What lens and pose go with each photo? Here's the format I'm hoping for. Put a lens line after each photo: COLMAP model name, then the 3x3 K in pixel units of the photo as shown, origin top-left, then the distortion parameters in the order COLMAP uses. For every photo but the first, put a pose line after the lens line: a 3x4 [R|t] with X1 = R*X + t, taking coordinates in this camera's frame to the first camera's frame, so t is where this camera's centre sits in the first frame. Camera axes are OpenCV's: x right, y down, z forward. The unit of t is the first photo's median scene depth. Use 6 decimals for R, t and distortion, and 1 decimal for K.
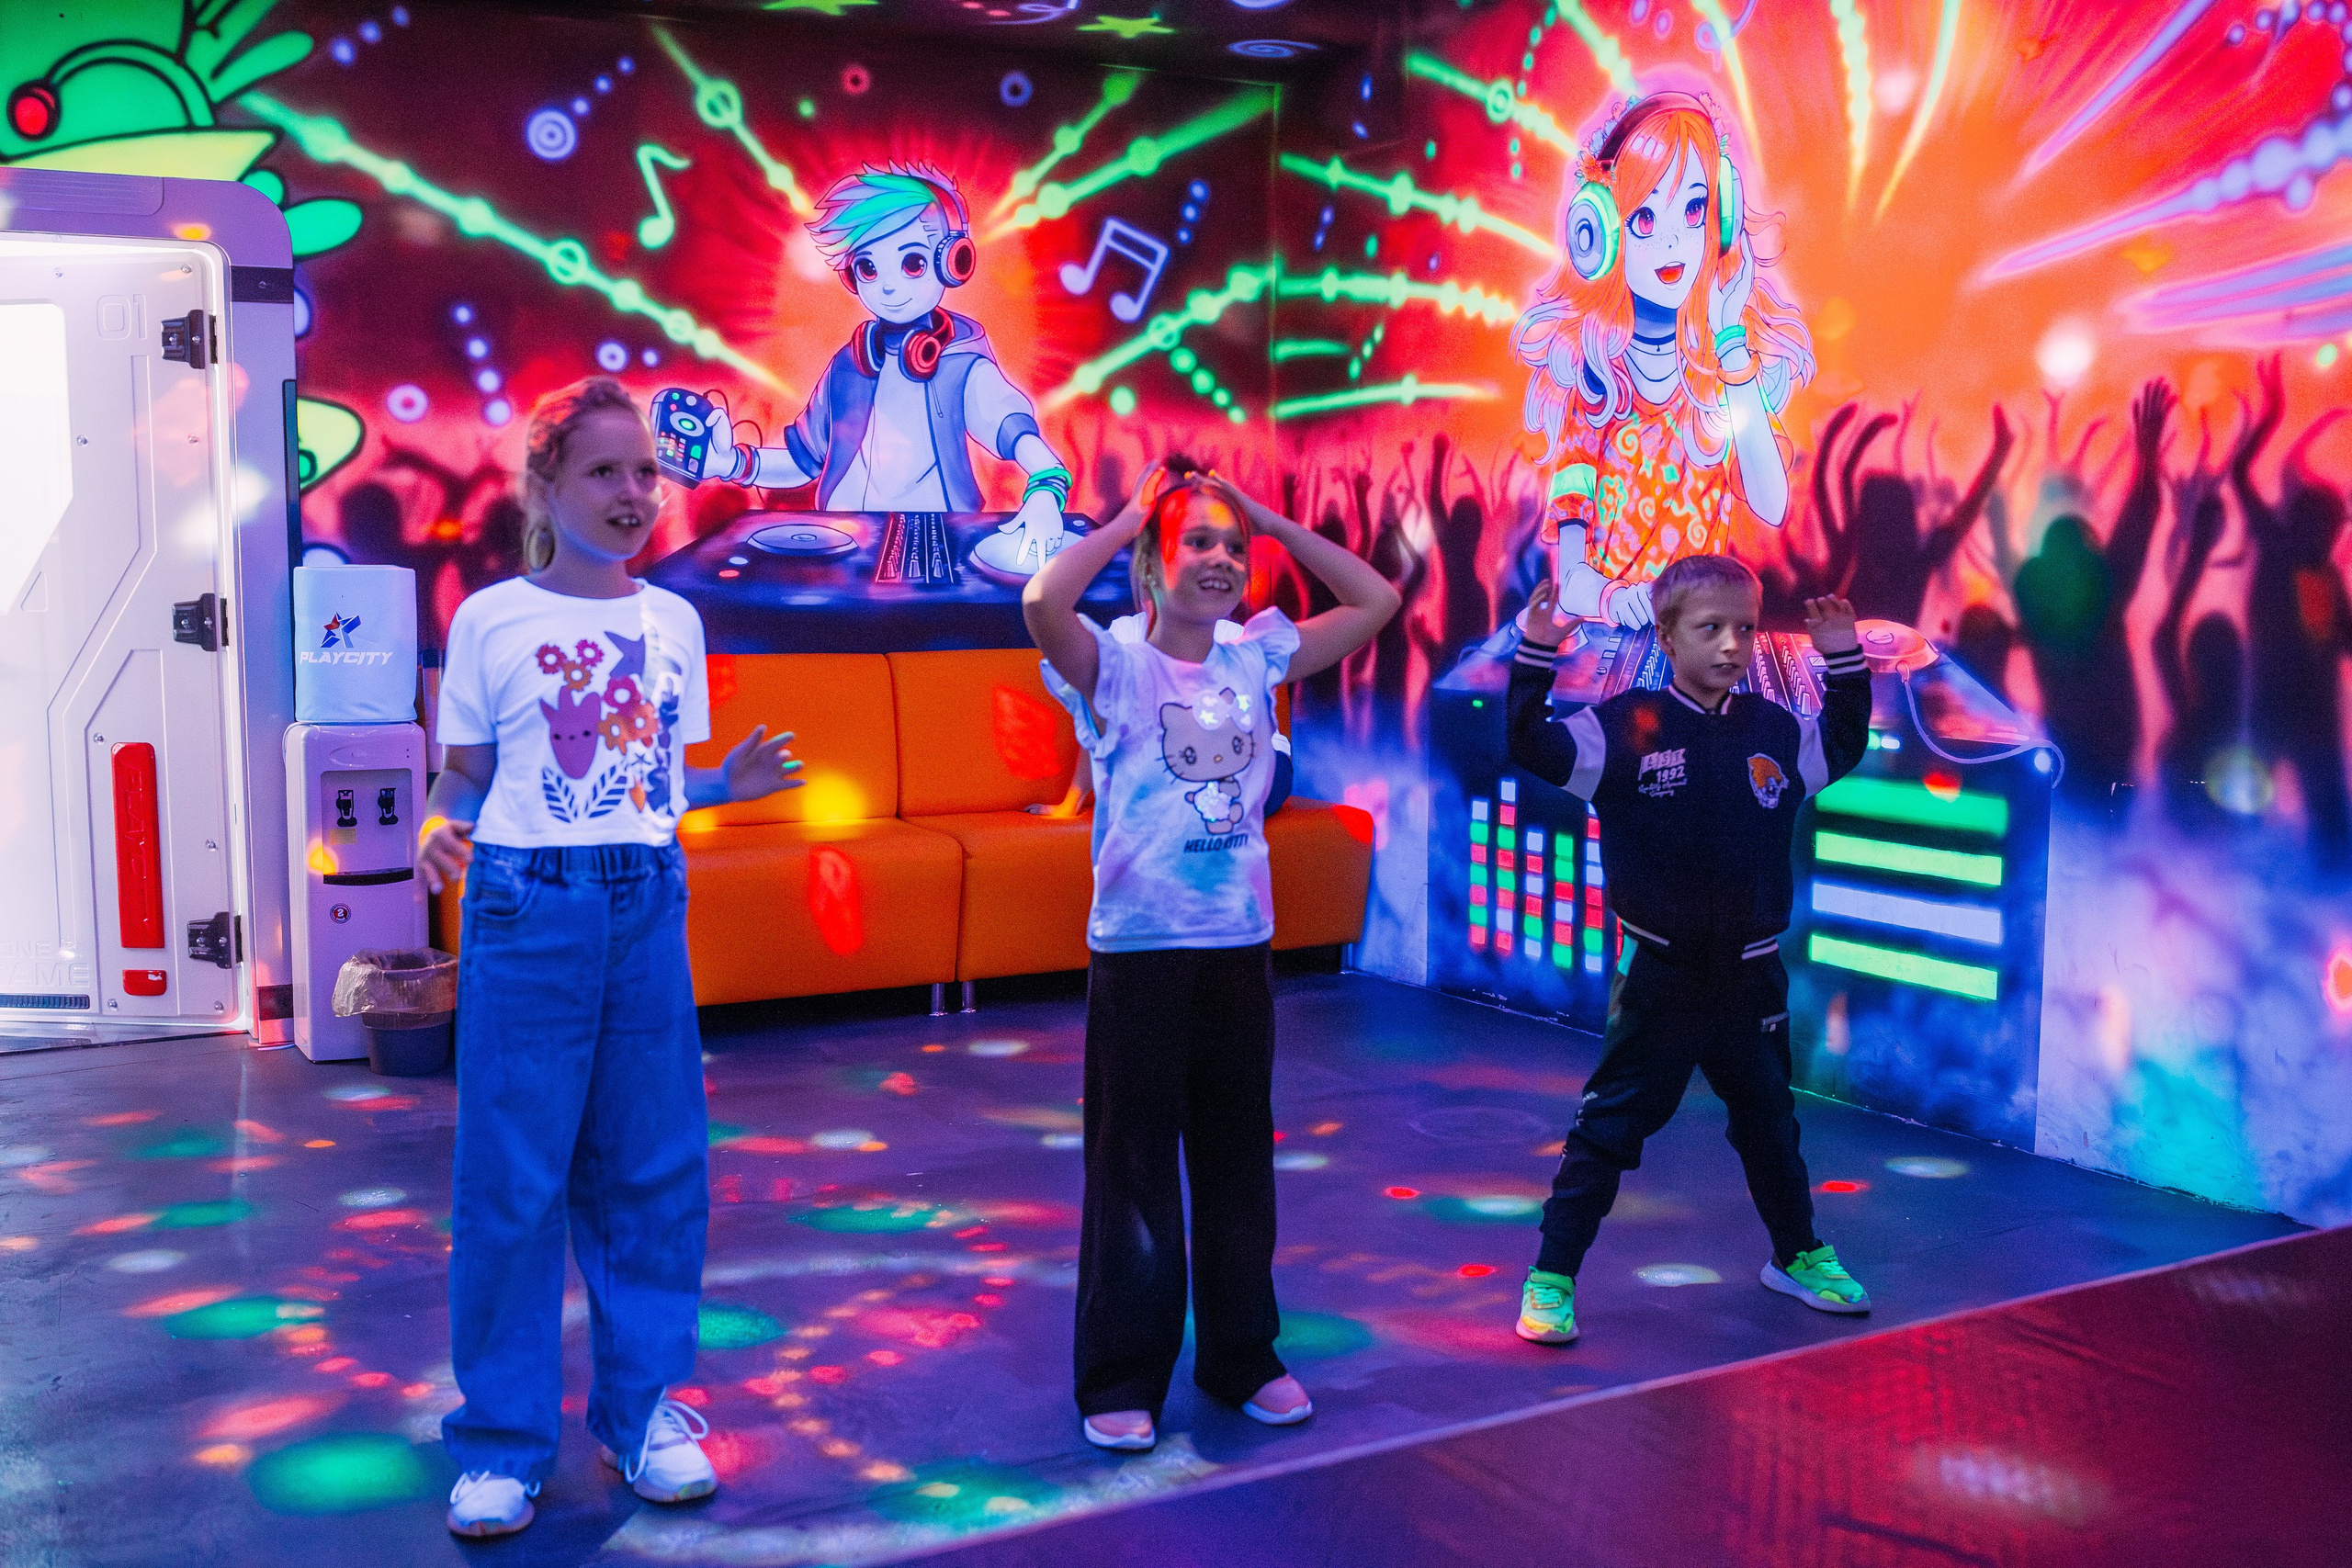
lens RADIAL K [[2338.2, 0, 1172.1], [0, 2338.2, 775.9], [0, 0, 1]] dist [-0.039613, 0.000000]
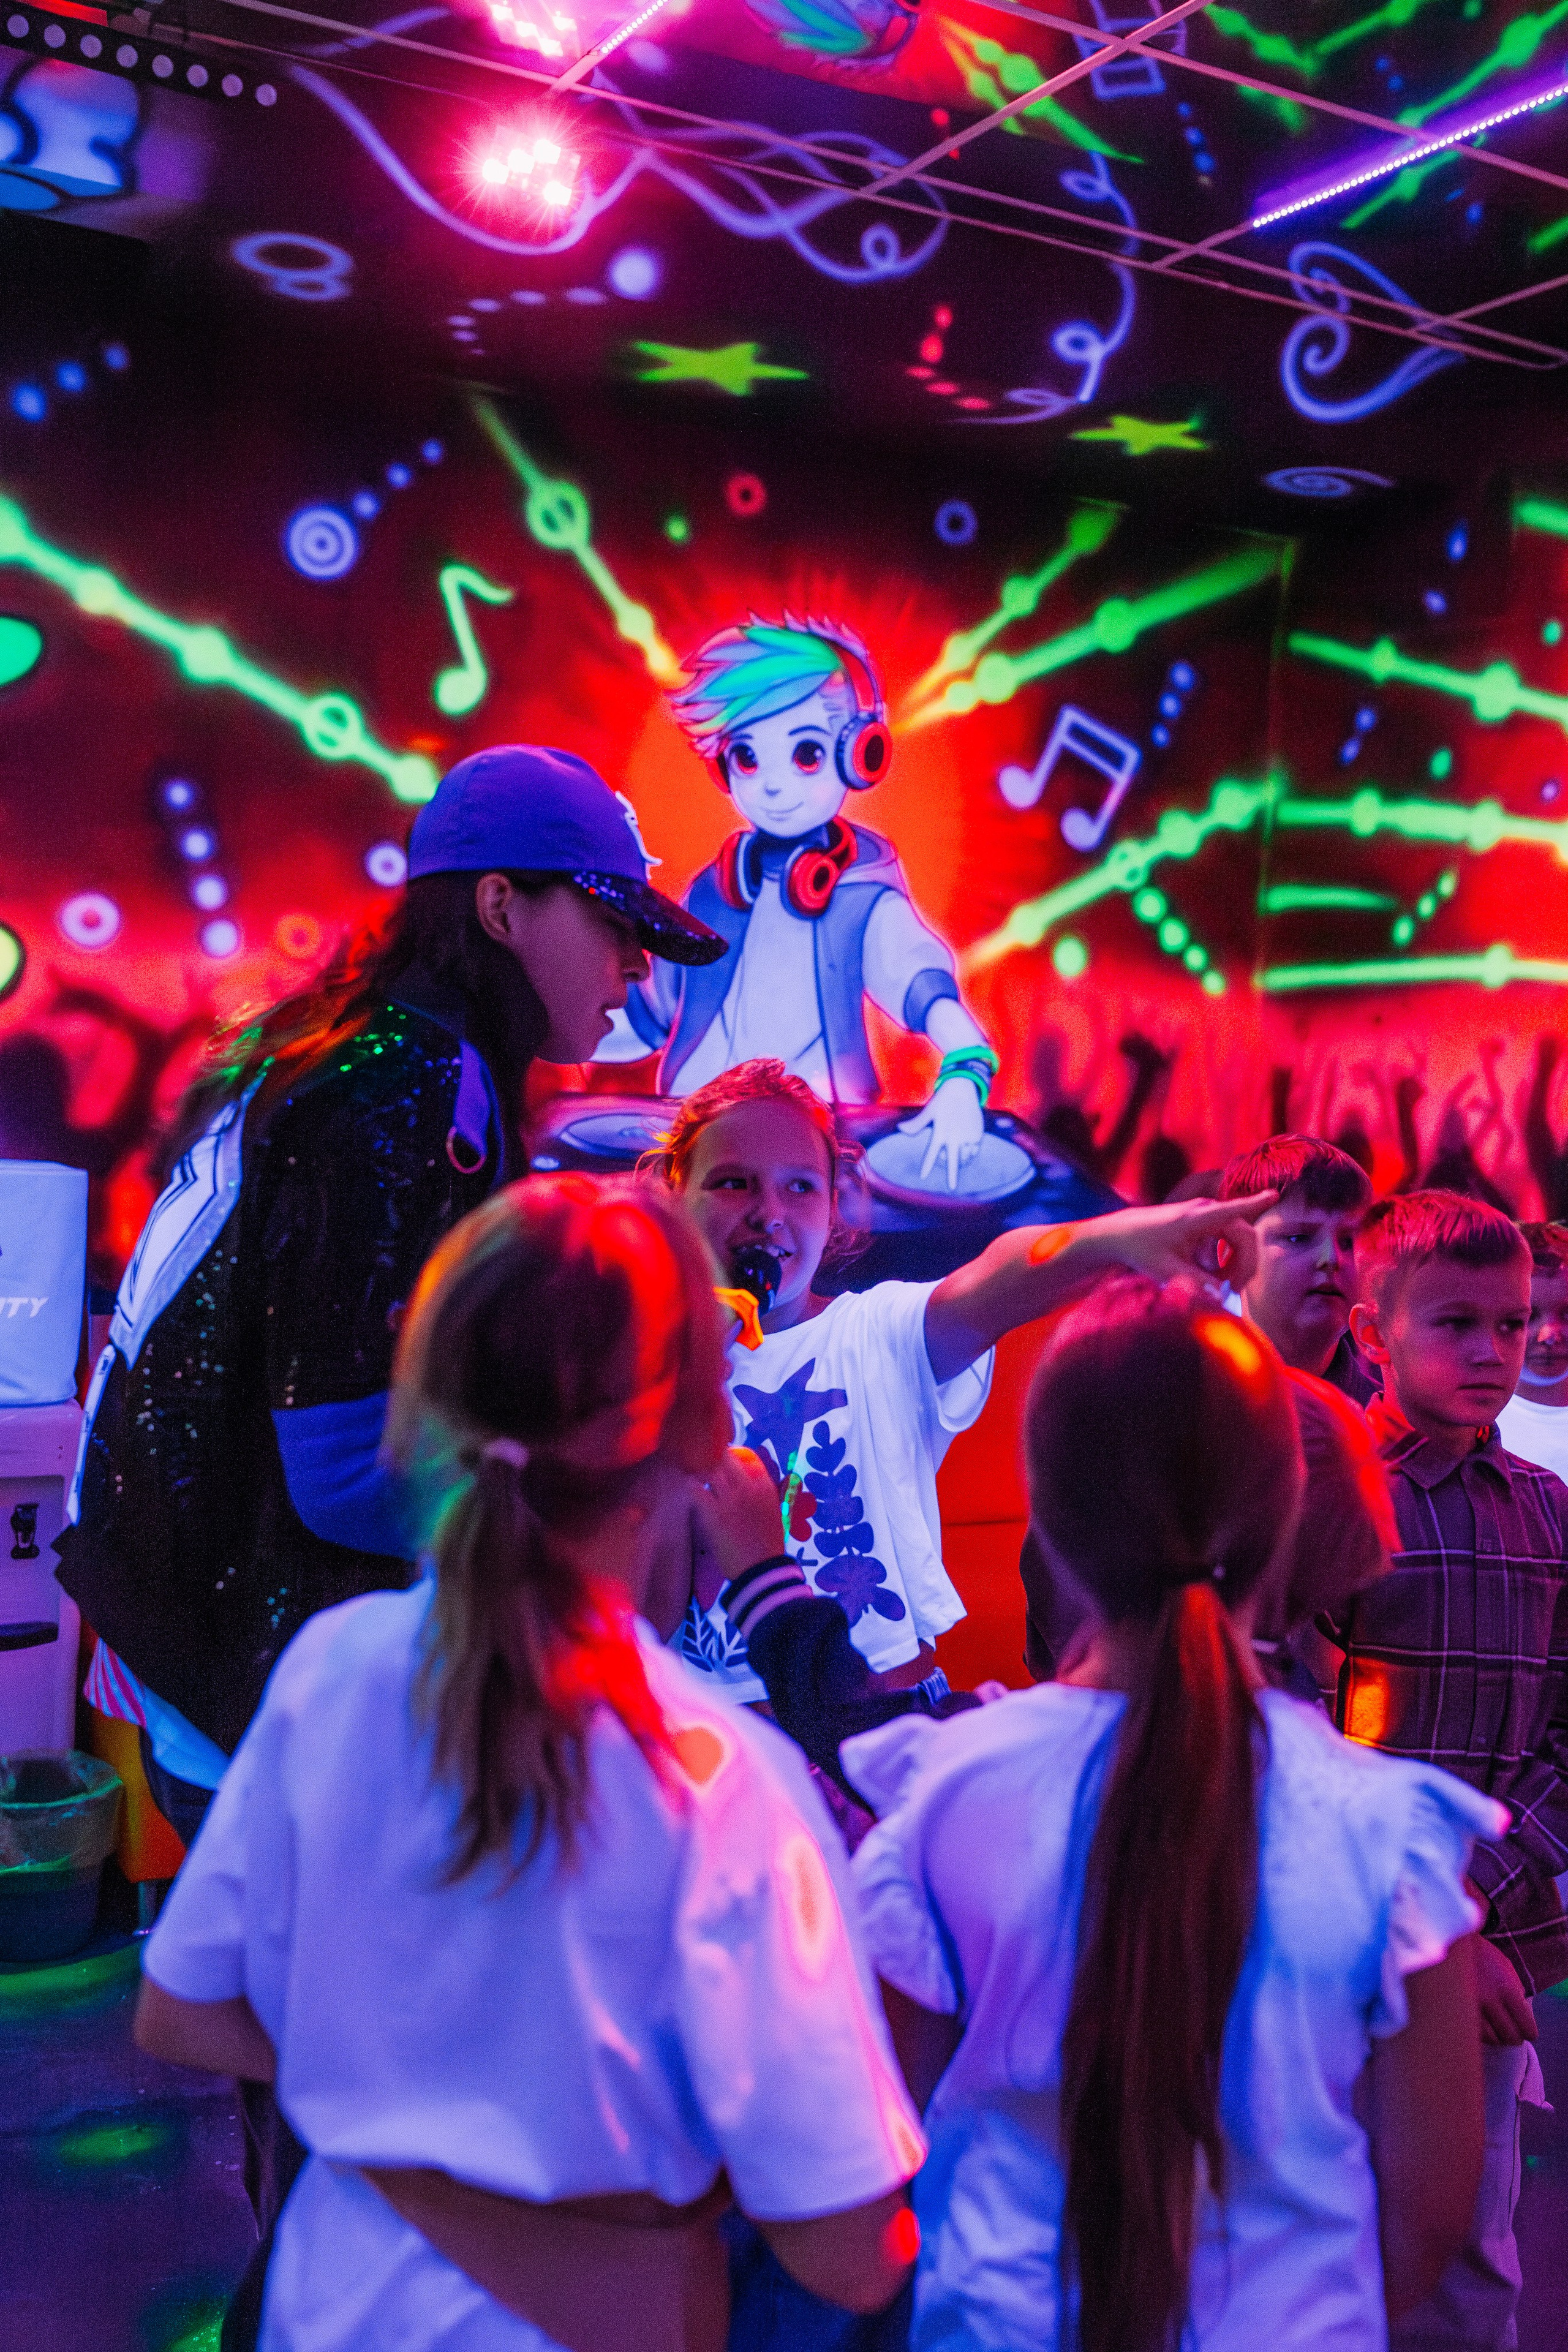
lens RADIAL K [[2338.4, 0, 785.8], [0, 2338.4, 1172.8], [0, 0, 1]] dist [-0.039613, 0.000000]
pose [[0.998721, 0.049919, -0.008002, -0.112263], [-0.050237, 0.997663, -0.046307, -0.062712], [0.005671, 0.046650, 0.998895, 0.312452]]
